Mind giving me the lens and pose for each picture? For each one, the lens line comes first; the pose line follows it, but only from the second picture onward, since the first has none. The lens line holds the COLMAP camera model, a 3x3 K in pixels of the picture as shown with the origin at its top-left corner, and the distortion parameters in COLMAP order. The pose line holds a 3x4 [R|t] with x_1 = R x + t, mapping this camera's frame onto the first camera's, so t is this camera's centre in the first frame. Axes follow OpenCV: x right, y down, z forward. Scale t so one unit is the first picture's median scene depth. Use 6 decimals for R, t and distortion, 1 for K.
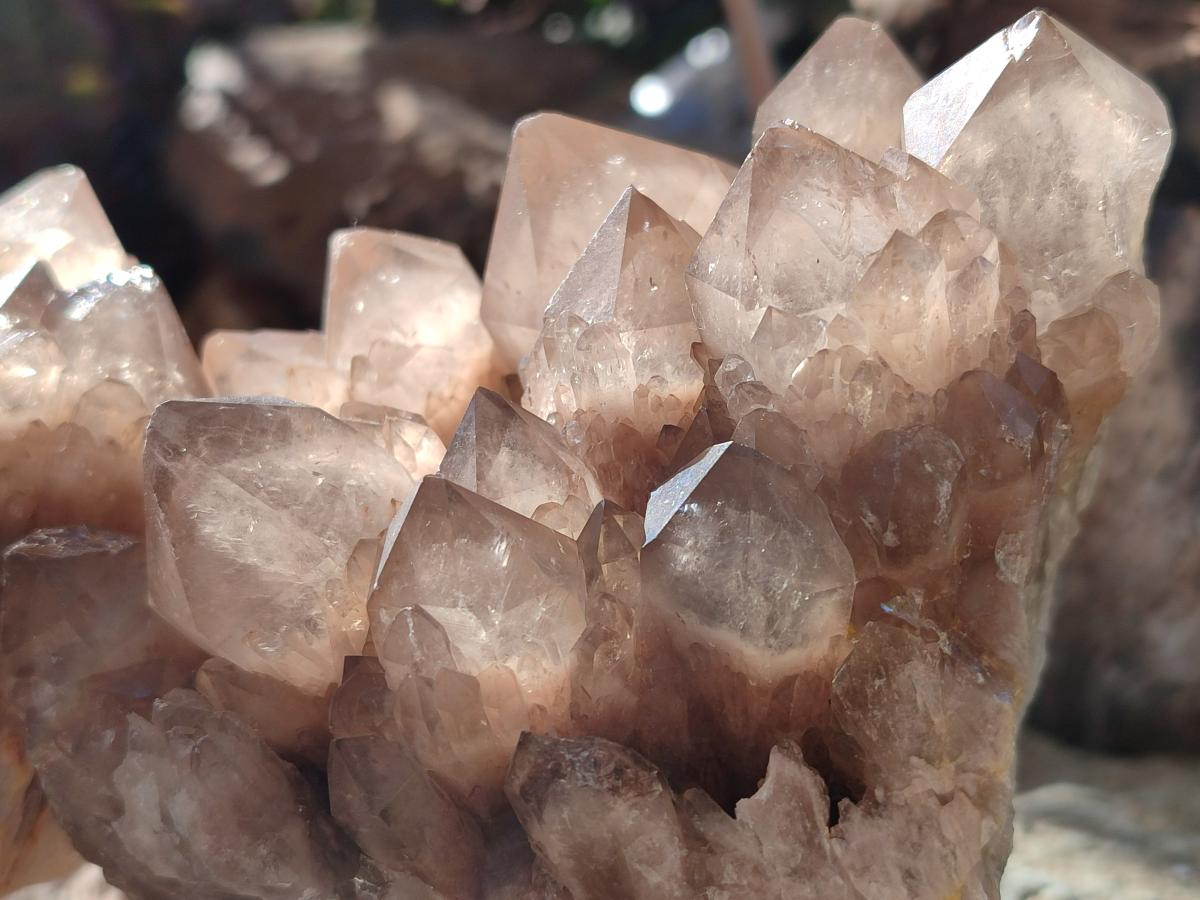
lens RADIAL K [[1789.6, 0, 600.0], [0, 1789.6, 450.0], [0, 0, 1]] dist [0.297651, -2.214516]
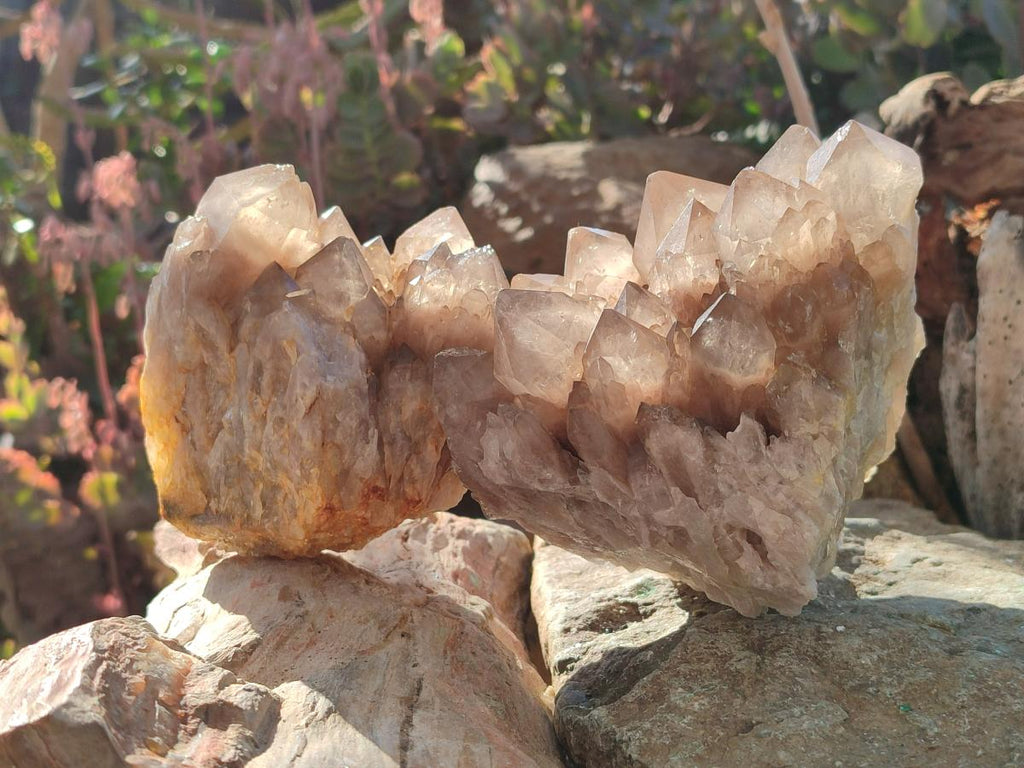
lens RADIAL K [[1527.1, 0, 512.0], [0, 1527.1, 384.0], [0, 0, 1]] dist [0.297651, -2.214516]
pose [[0.984011, -0.006287, -0.177994, 0.158474], [-0.006330, 0.997511, -0.070230, 0.271372], [0.177993, 0.070234, 0.981522, -1.142741]]
